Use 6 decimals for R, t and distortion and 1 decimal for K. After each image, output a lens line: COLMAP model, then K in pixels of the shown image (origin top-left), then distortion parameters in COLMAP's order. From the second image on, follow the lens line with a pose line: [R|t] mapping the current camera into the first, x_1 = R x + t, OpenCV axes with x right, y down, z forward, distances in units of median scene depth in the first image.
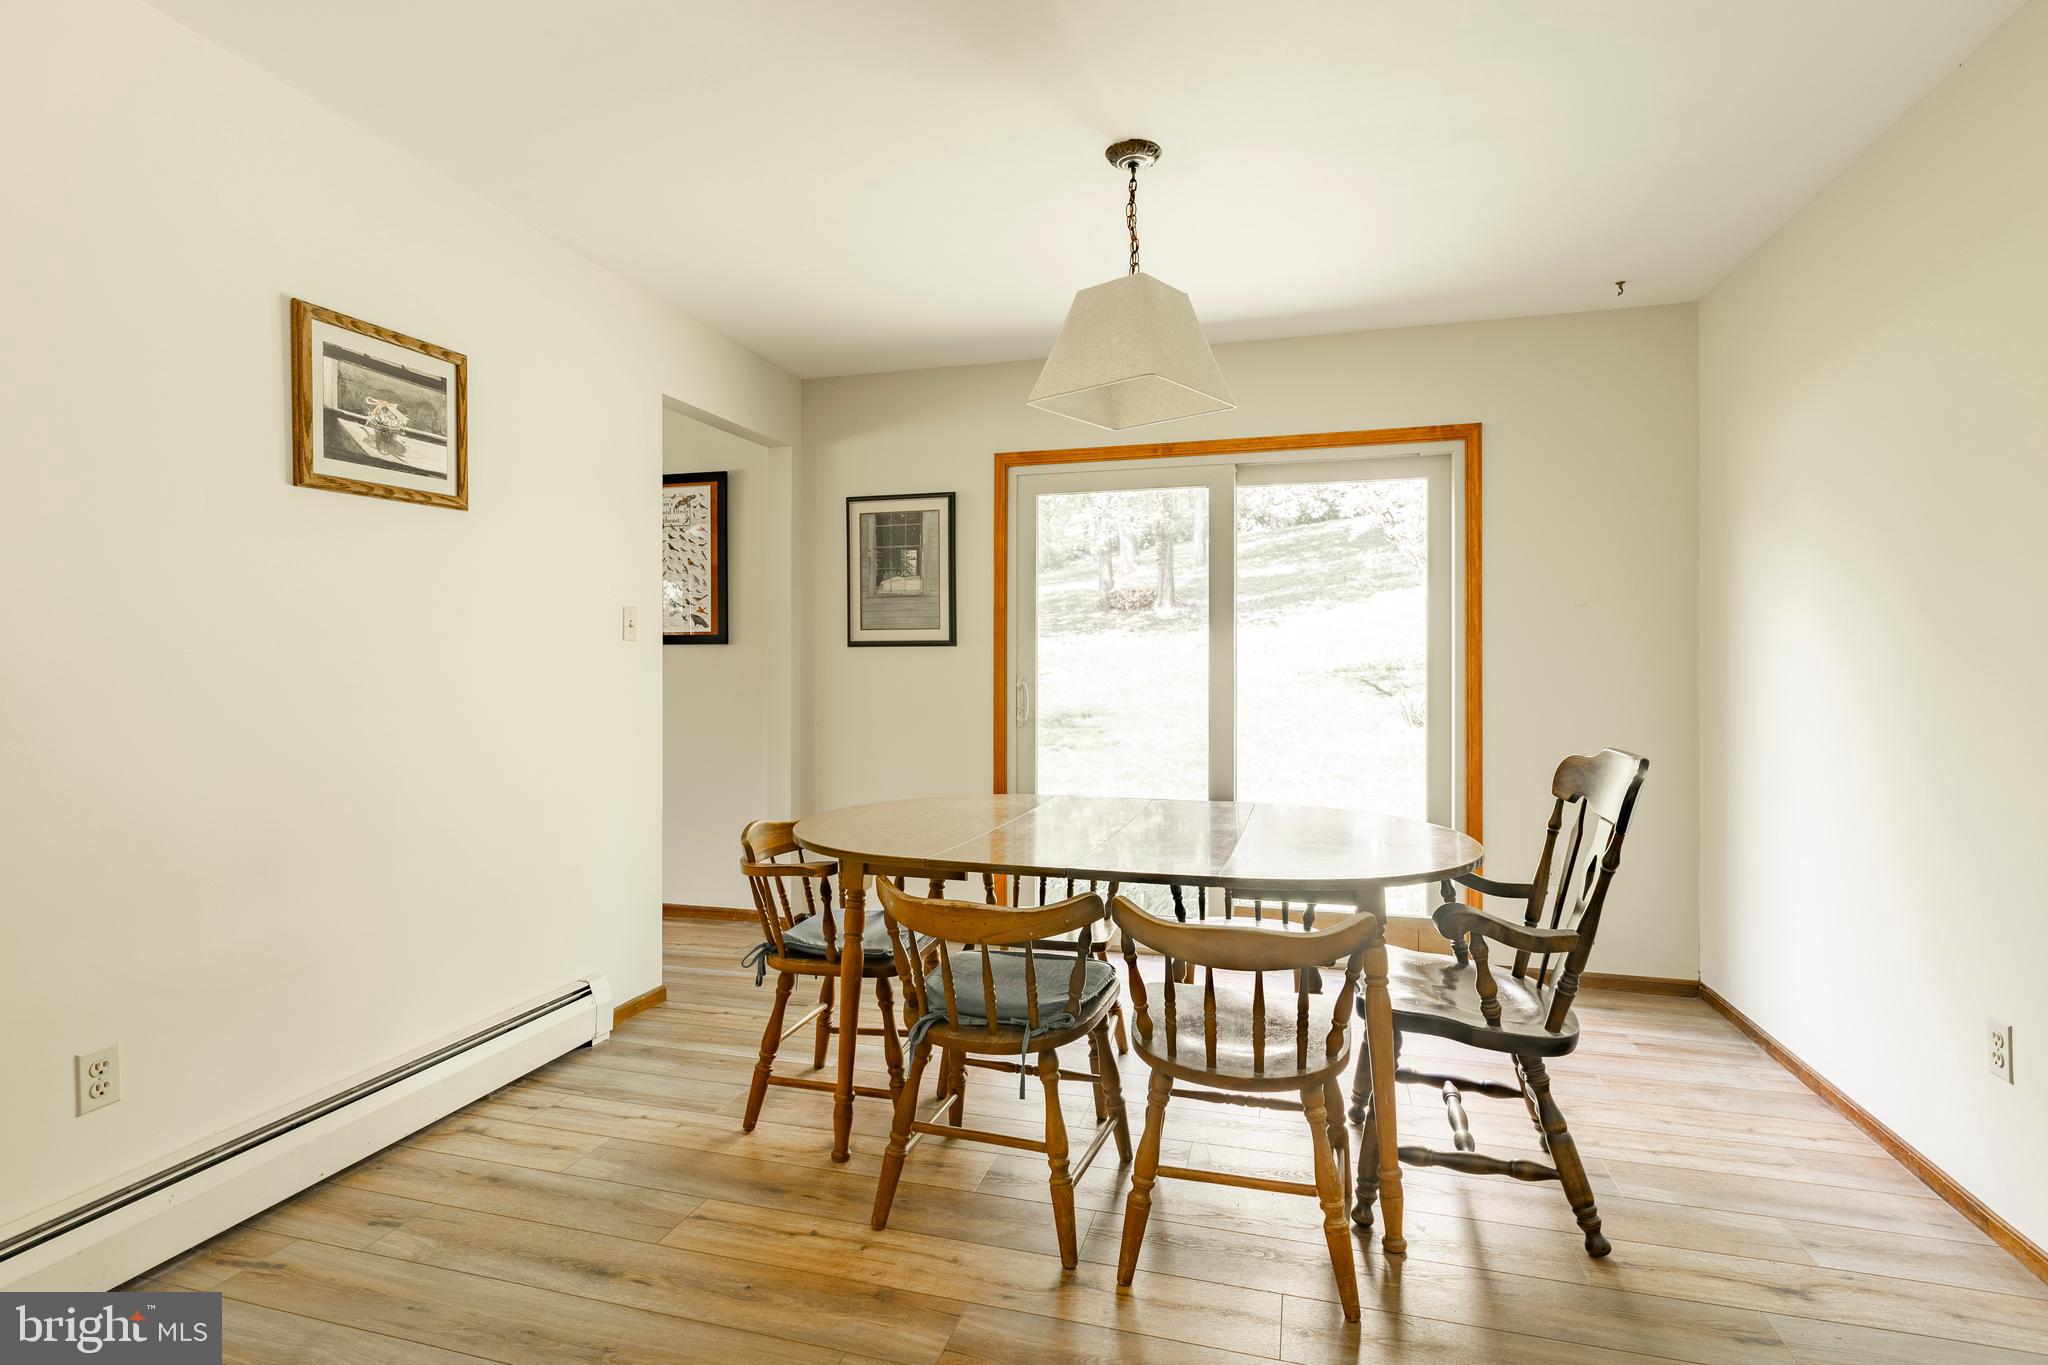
lens RADIAL K [[988.6, 0, 1020.4], [0, 988.6, 665.9], [0, 0, 1]] dist [-0.000677, -0.000382]
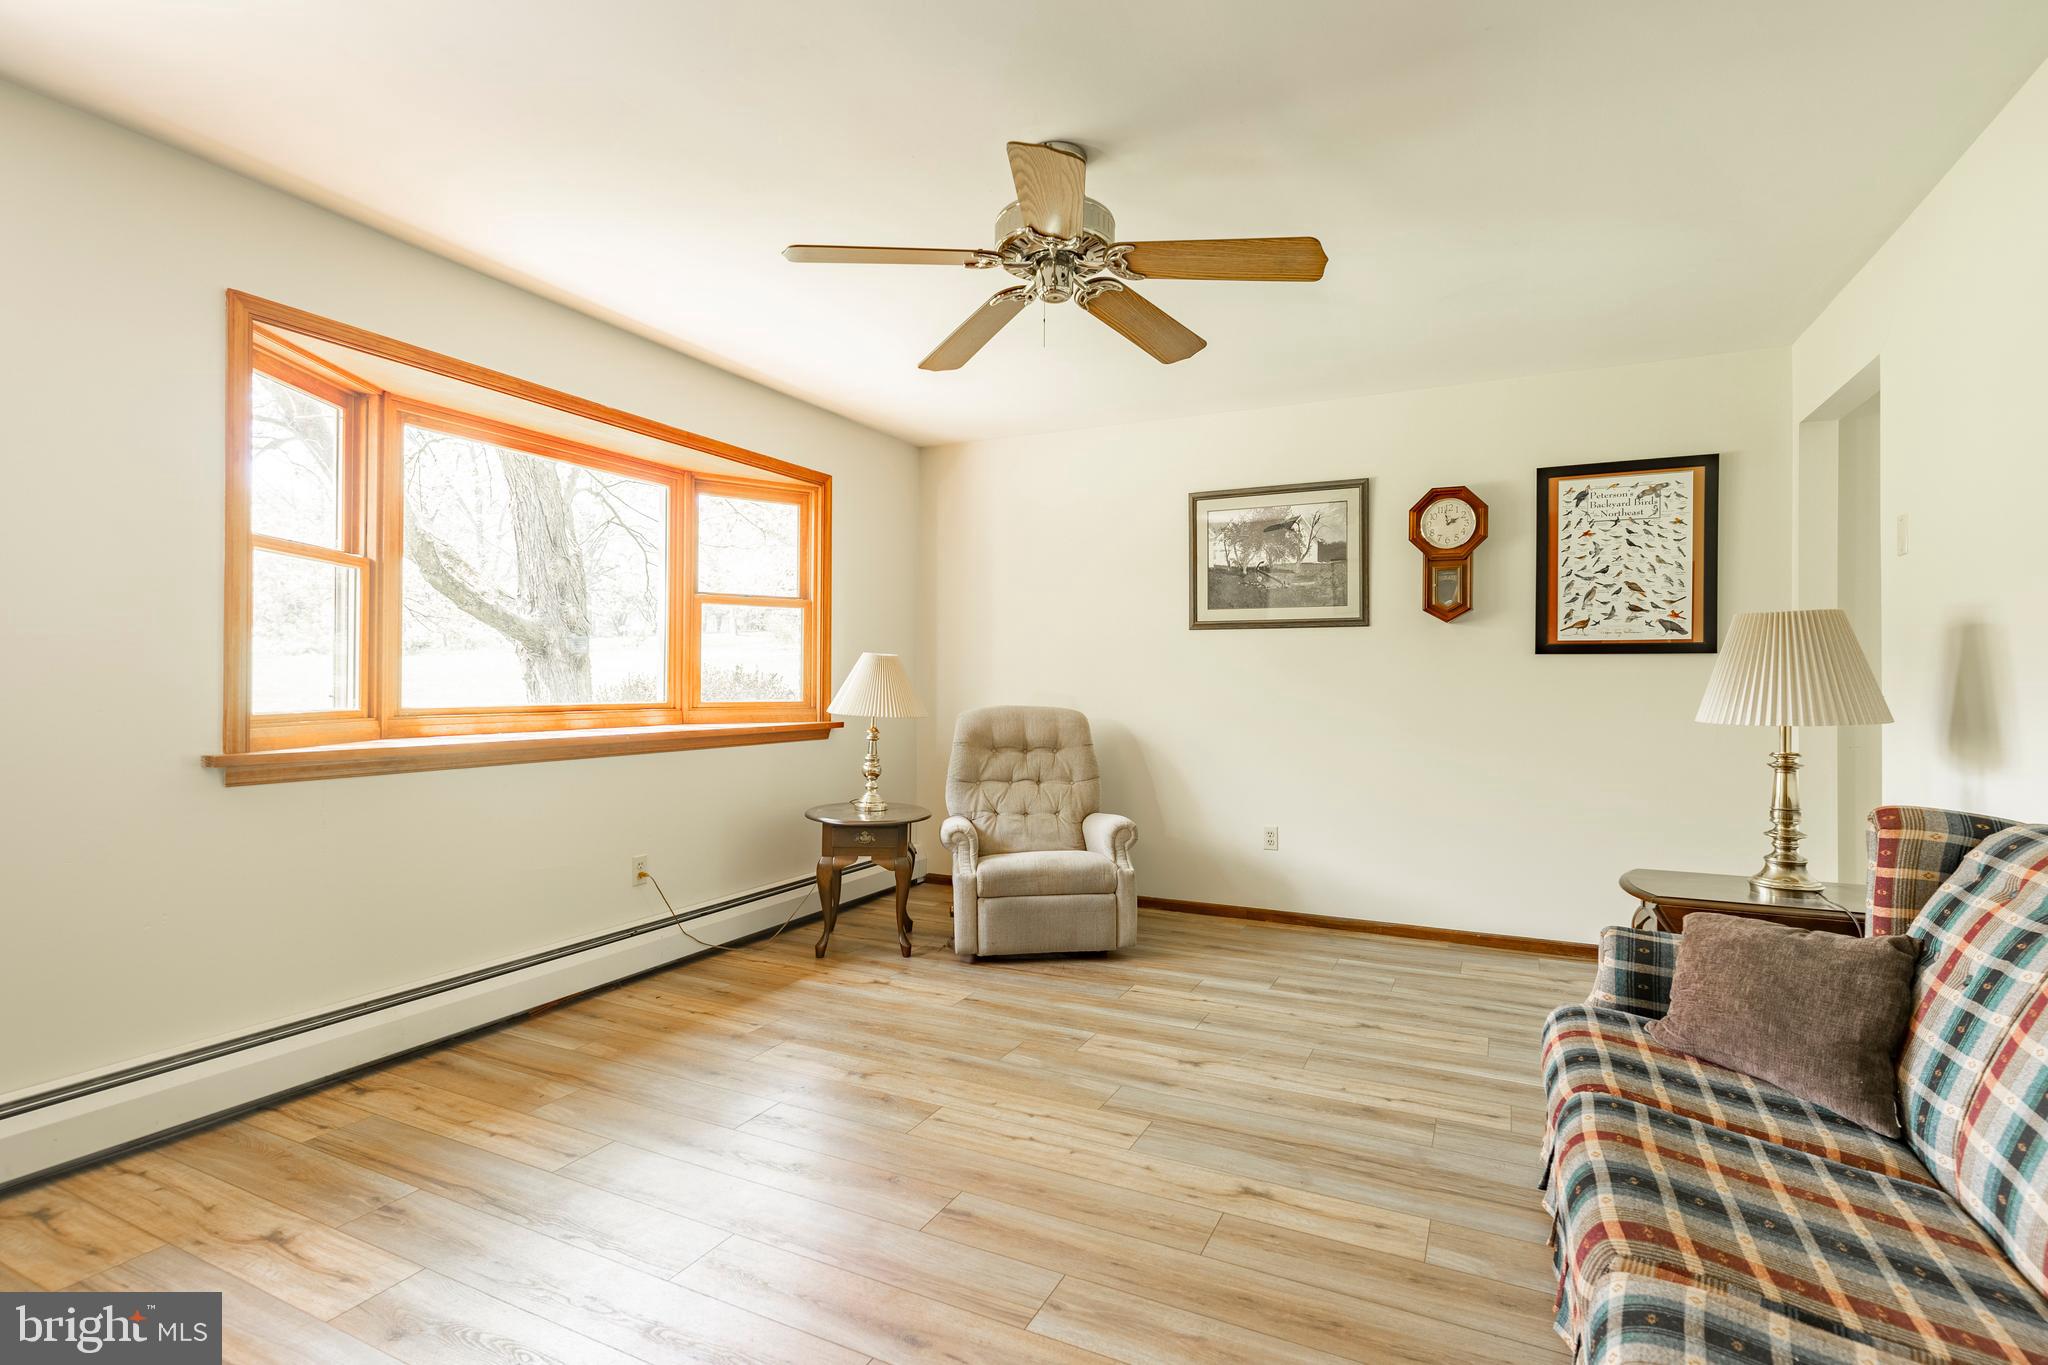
lens RADIAL K [[988.6, 0, 1029.7], [0, 988.6, 673.2], [0, 0, 1]] dist [-0.000677, -0.000382]
pose [[0.983559, 0.001800, -0.180580, -0.726740], [-0.002307, 0.999994, -0.002602, -0.001207], [0.180574, 0.002976, 0.983557, 0.040093]]
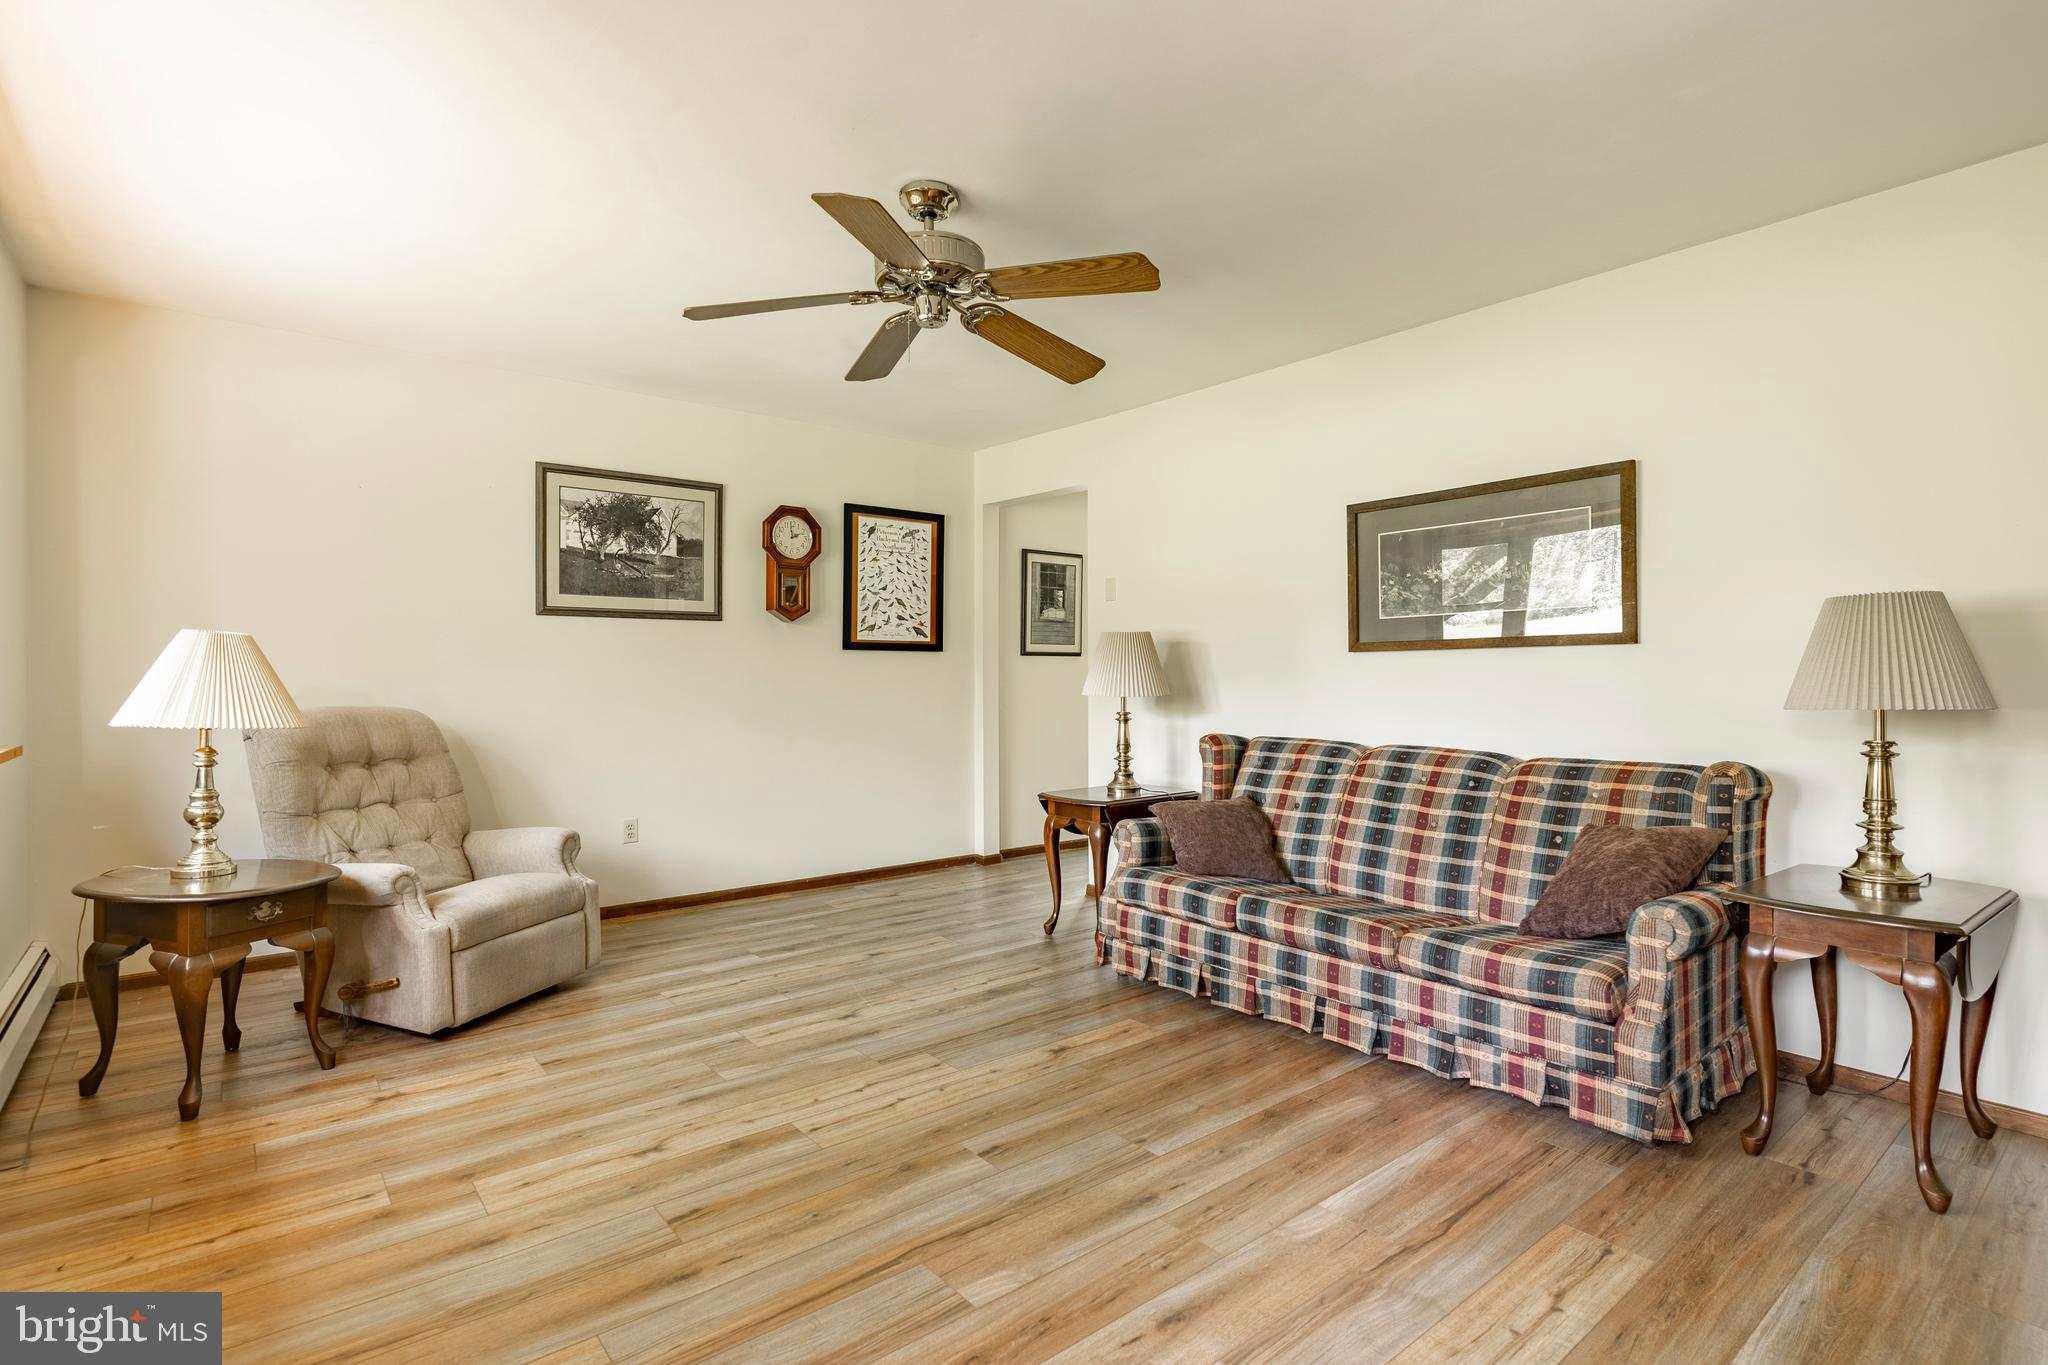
lens RADIAL K [[988.6, 0, 1032.6], [0, 988.6, 680.6], [0, 0, 1]] dist [-0.000677, -0.000382]
pose [[0.568237, -0.008239, 0.822823, -1.262901], [-0.004439, 0.999905, 0.013077, -0.002208], [-0.822853, -0.011083, 0.568147, 0.183527]]
